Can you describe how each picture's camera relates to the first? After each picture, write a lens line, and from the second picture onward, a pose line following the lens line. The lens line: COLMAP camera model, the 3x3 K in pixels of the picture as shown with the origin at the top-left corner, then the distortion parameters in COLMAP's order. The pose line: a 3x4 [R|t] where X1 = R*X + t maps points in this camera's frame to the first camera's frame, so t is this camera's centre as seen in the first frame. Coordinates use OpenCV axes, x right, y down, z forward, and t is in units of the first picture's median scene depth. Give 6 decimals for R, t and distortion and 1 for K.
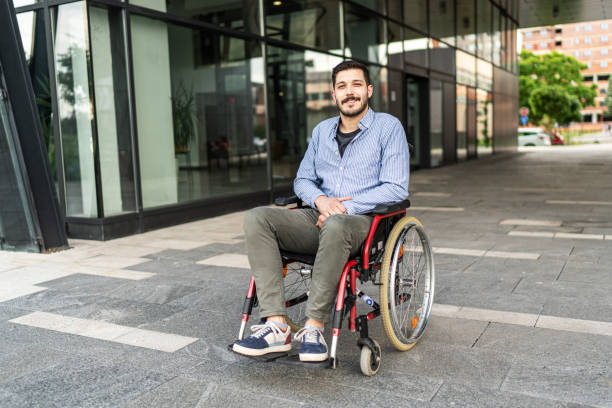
lens RADIAL K [[587.9, 0, 306.0], [0, 587.9, 204.0], [0, 0, 1]] dist [-0.014581, -0.005608]
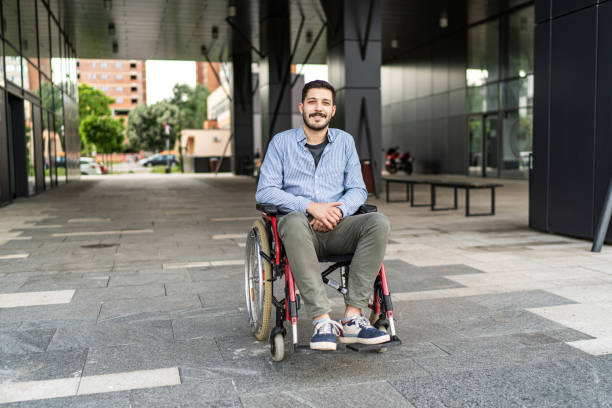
lens RADIAL K [[587.9, 0, 306.0], [0, 587.9, 204.0], [0, 0, 1]] dist [-0.014581, -0.005608]
pose [[0.725407, -0.030283, 0.687654, -0.647122], [0.065026, 0.997579, -0.024665, 0.014949], [-0.685242, 0.062608, 0.725620, 0.196647]]
